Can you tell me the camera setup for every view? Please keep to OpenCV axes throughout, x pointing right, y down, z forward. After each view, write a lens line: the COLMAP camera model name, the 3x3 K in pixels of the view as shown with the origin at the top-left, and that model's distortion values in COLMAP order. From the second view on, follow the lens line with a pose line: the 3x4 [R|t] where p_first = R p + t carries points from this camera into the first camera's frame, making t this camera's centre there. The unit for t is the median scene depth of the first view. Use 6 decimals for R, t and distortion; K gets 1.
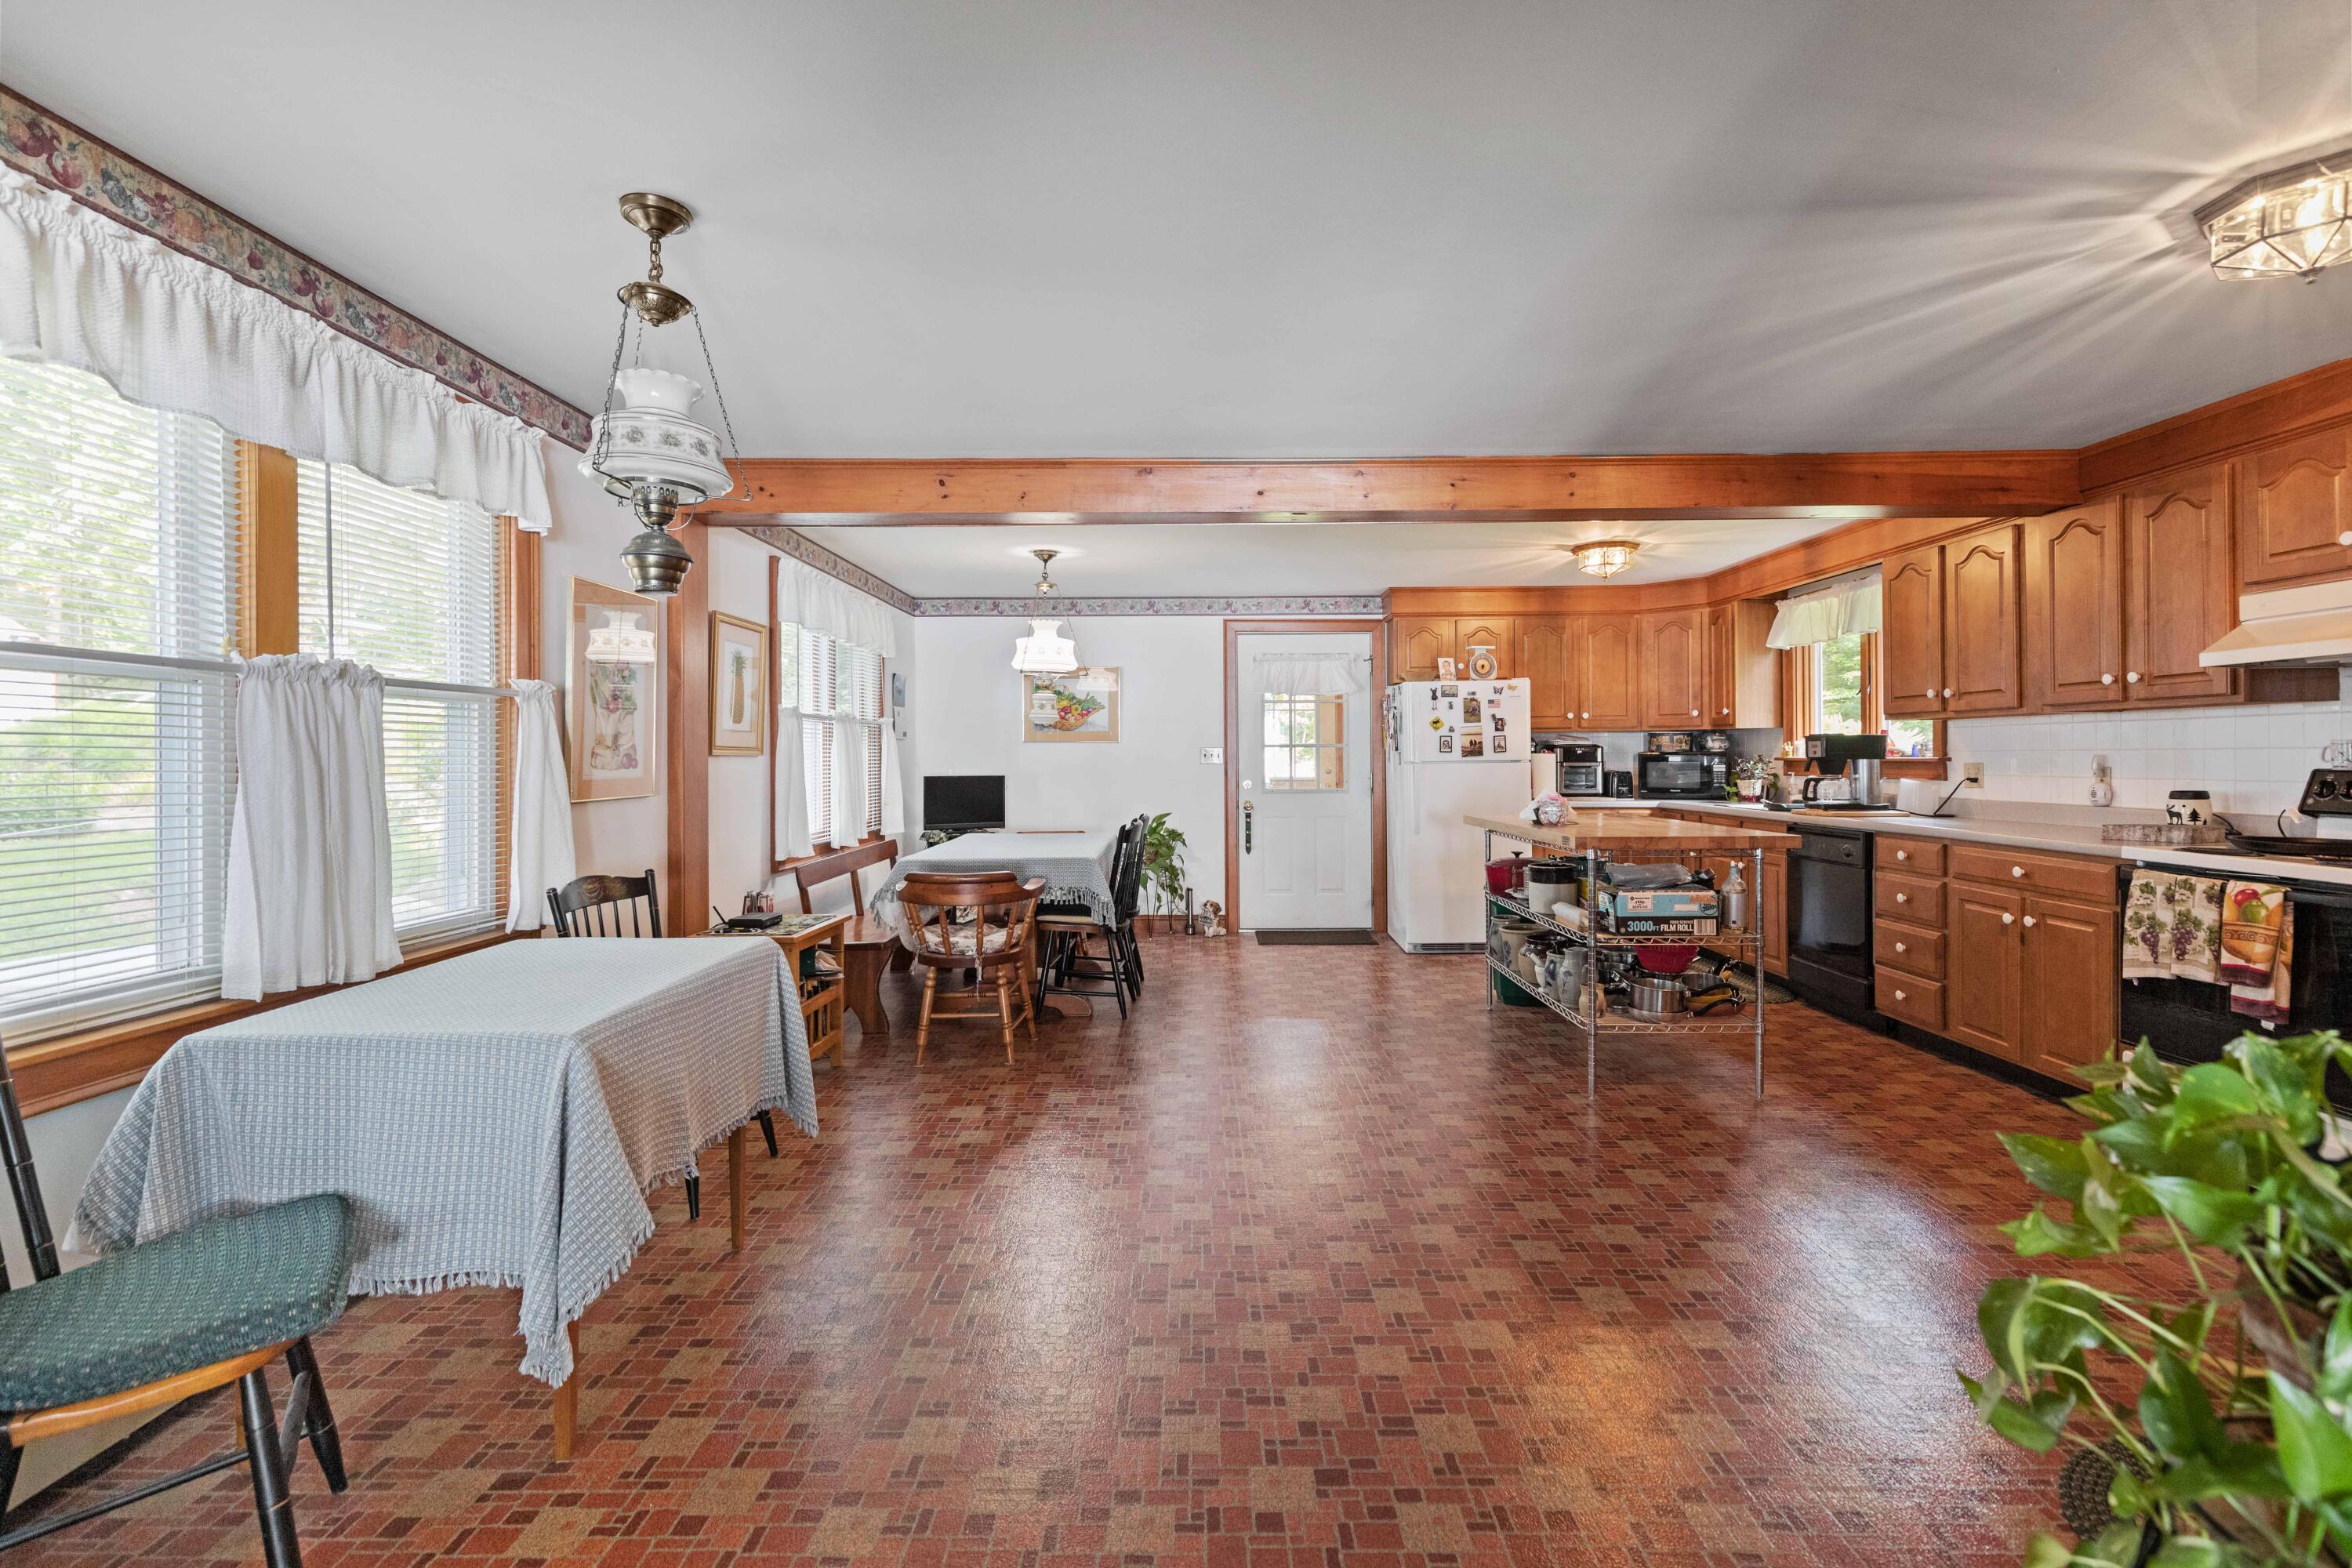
lens RADIAL K [[1061.4, 0, 1180.4], [0, 1061.4, 752.8], [0, 0, 1]] dist [0.008023, -0.000304]
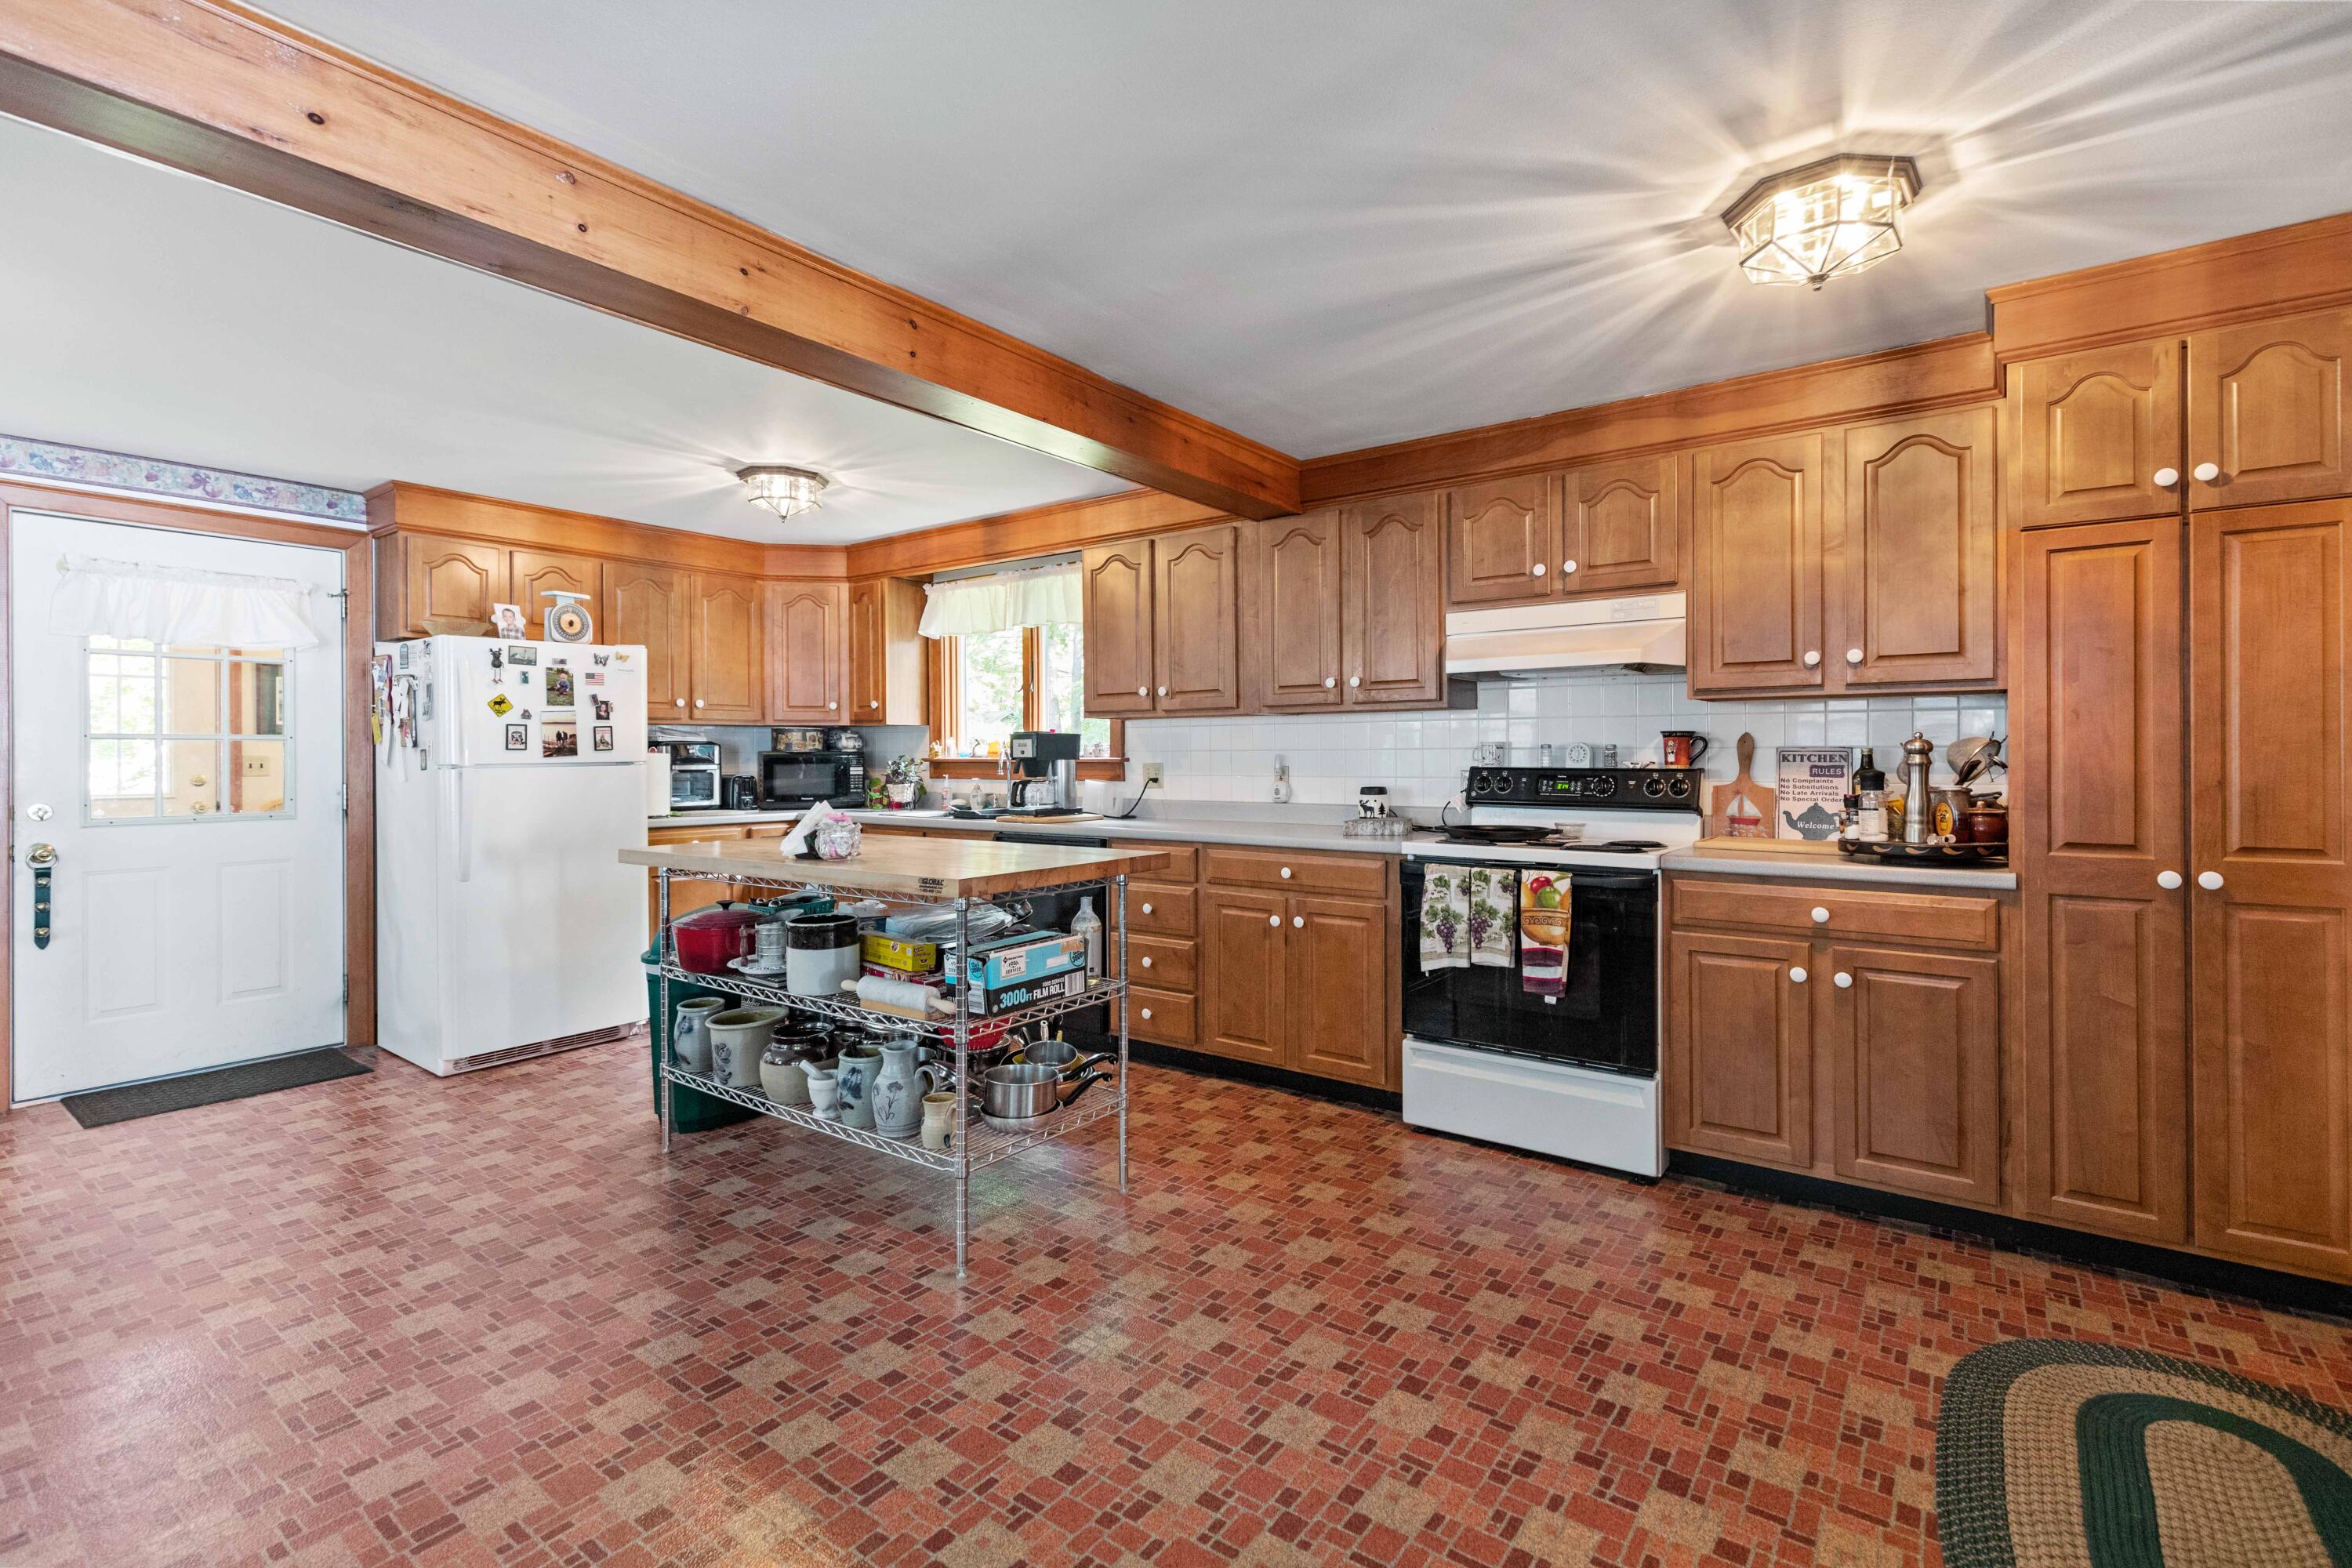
lens RADIAL K [[1061.4, 0, 1180.4], [0, 1061.4, 752.8], [0, 0, 1]] dist [0.008023, -0.000304]
pose [[0.580928, 0.005552, 0.813936, -0.060587], [-0.002579, 0.999984, -0.004981, 0.005023], [-0.813951, 0.000795, 0.580933, 0.437668]]
